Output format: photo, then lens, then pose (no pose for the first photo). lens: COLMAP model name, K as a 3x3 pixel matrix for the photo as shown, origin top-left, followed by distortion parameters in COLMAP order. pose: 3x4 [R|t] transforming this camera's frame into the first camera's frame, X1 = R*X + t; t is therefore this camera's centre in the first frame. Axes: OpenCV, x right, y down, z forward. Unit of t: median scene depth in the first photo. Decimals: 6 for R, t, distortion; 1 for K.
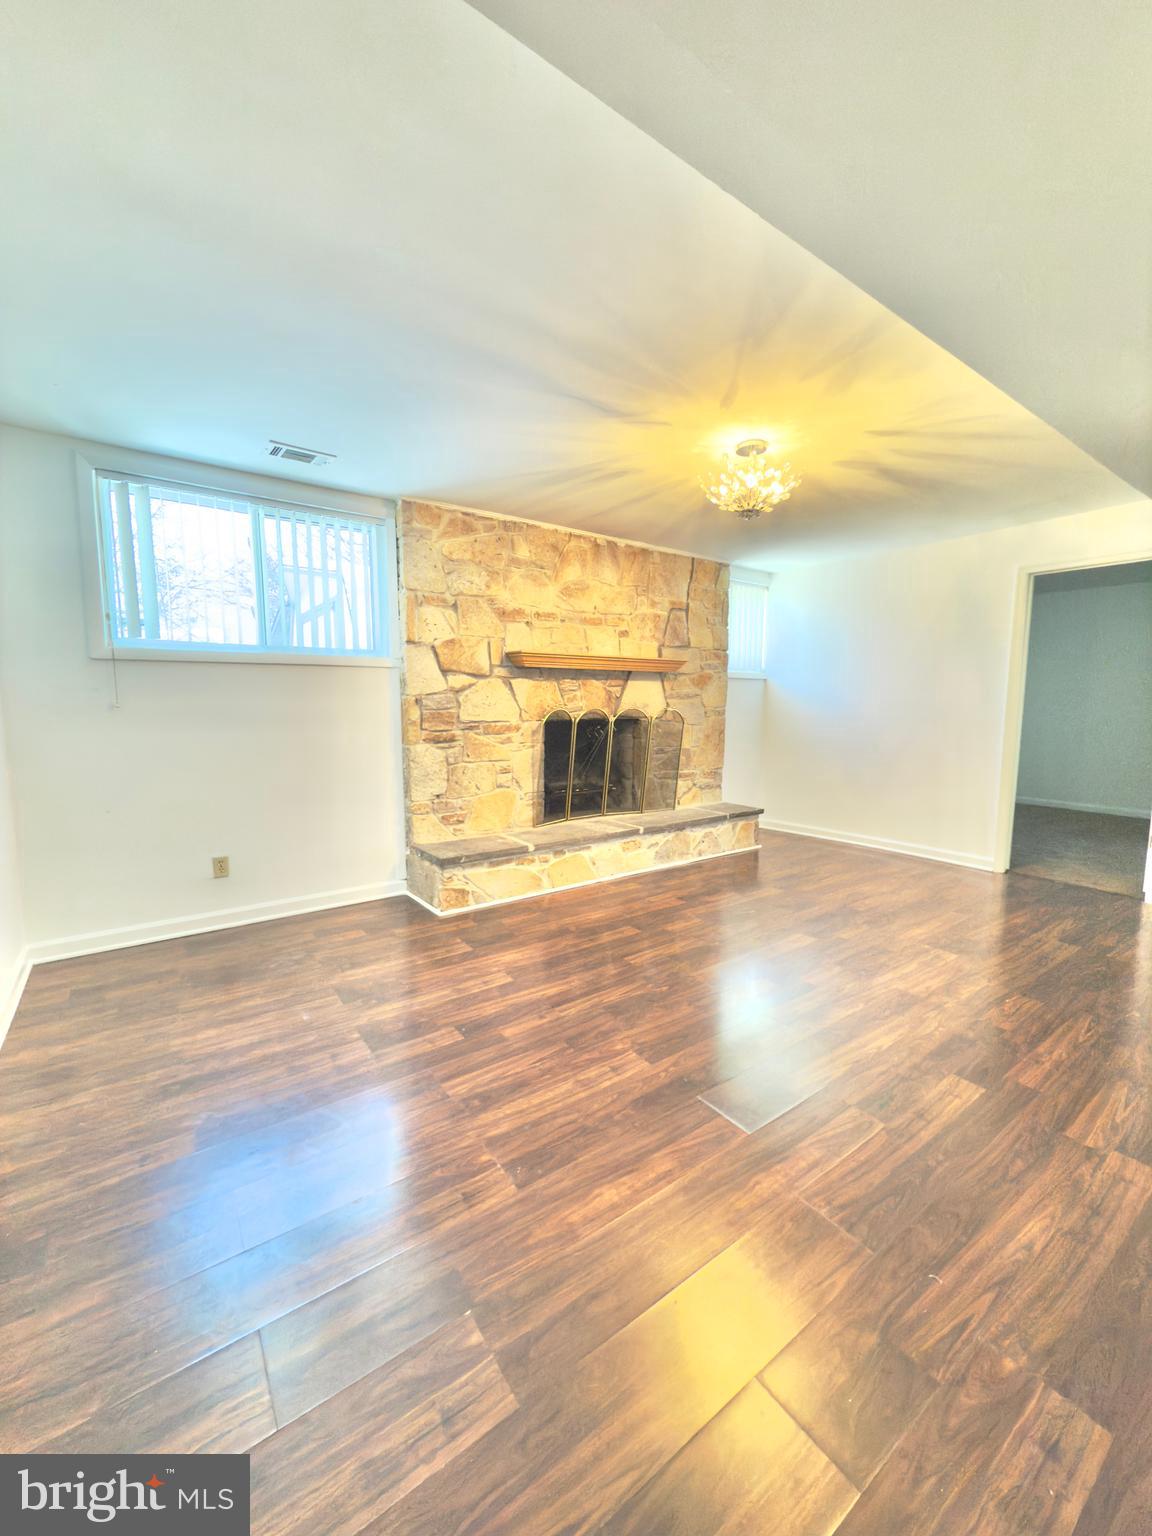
lens RADIAL K [[610.6, 0, 576.0], [0, 610.6, 768.0], [0, 0, 1]] dist [-0.000396, 0.000501]
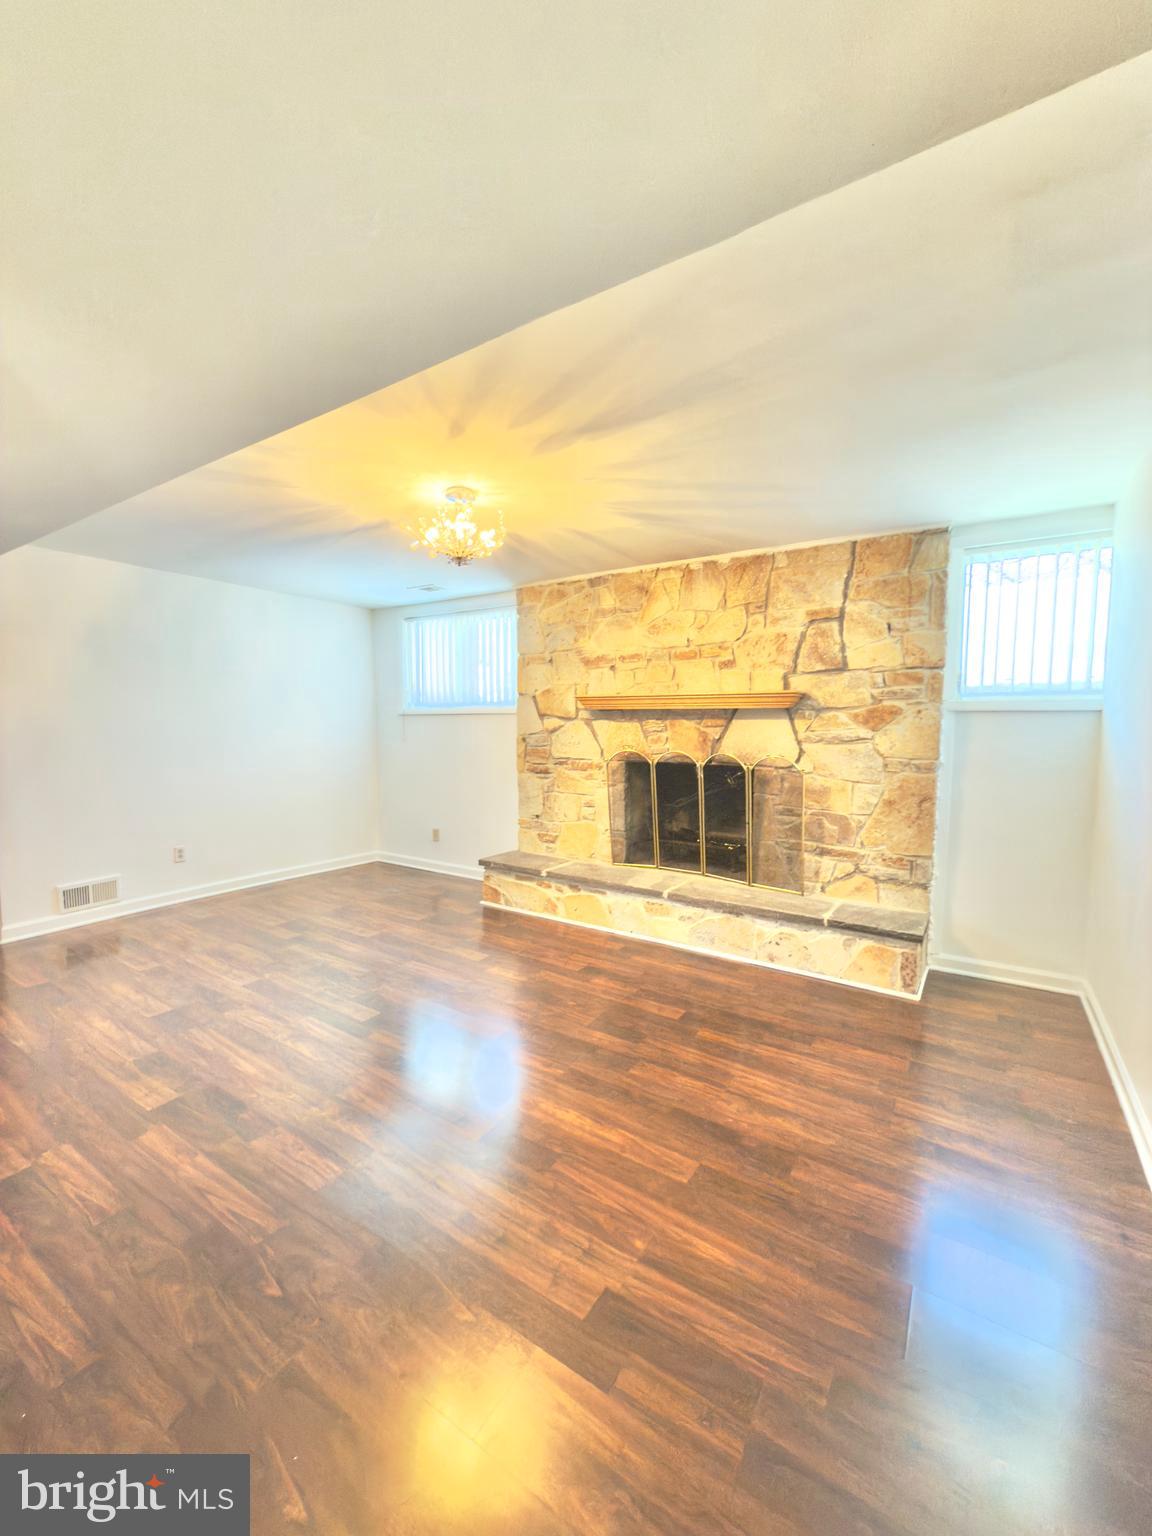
lens RADIAL K [[610.6, 0, 576.0], [0, 610.6, 768.0], [0, 0, 1]] dist [-0.000396, 0.000501]
pose [[0.365945, 0.068835, -0.928087, 0.881594], [-0.108957, 0.993571, 0.030730, -0.091329], [0.924236, 0.089876, 0.371092, 0.569881]]
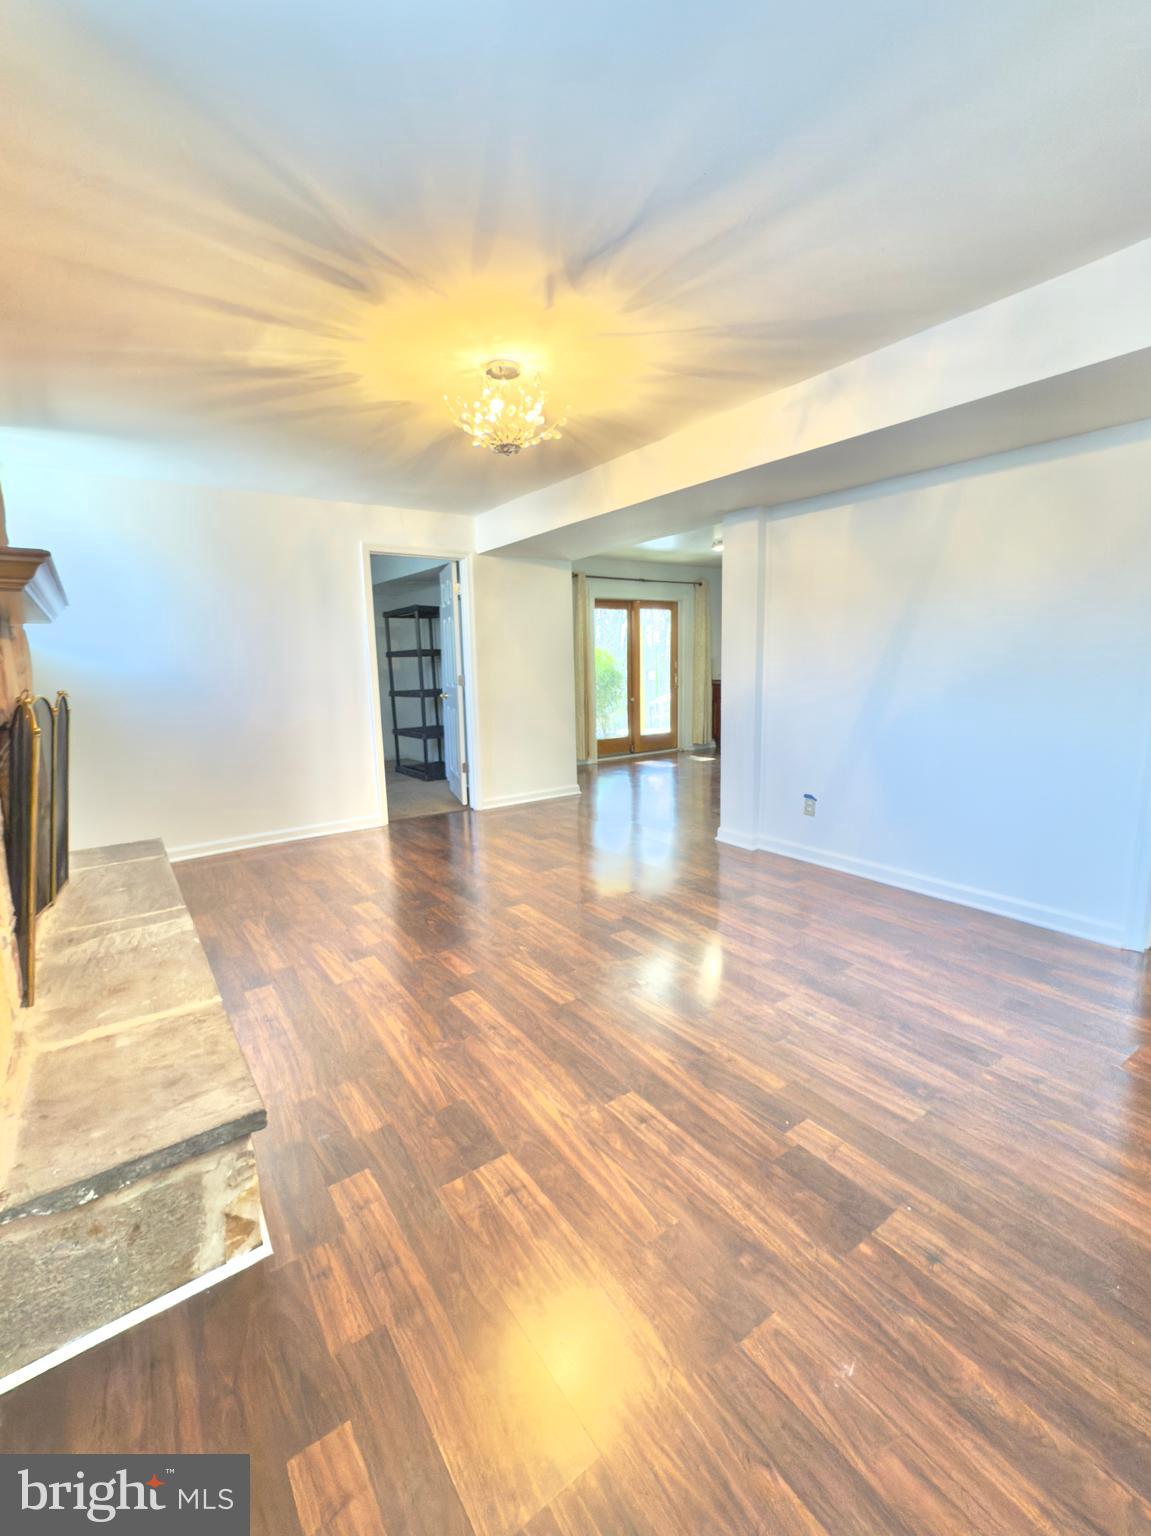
lens RADIAL K [[662.8, 0, 575.5], [0, 662.8, 768.0], [0, 0, 1]] dist [0.000610, 0.000474]
pose [[-0.003938, -0.161118, 0.986927, -0.489402], [0.130184, 0.978453, 0.160254, -0.078743], [-0.991482, 0.129114, 0.017122, 0.647905]]
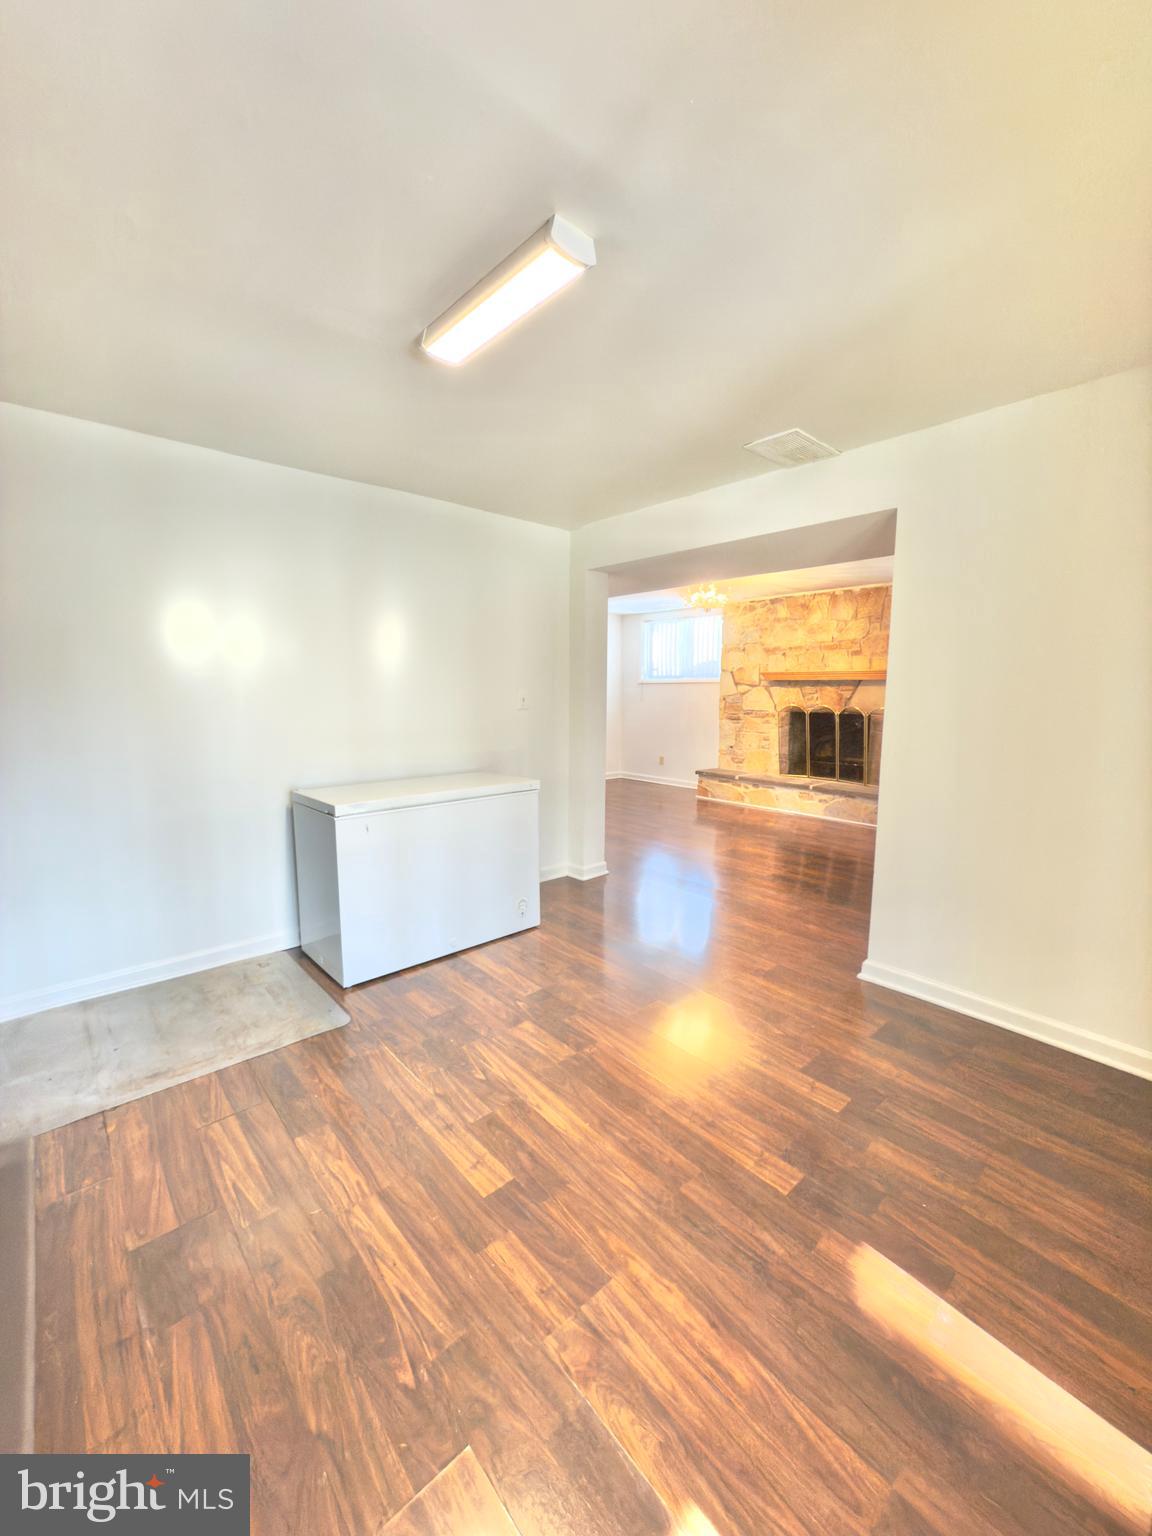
lens RADIAL K [[610.6, 0, 576.0], [0, 610.6, 768.0], [0, 0, 1]] dist [-0.000396, 0.000501]
pose [[0.108469, 0.129563, -0.985621, 1.578199], [-0.112224, 0.986728, 0.117358, -0.058568], [0.987745, 0.097880, 0.121570, 0.251887]]
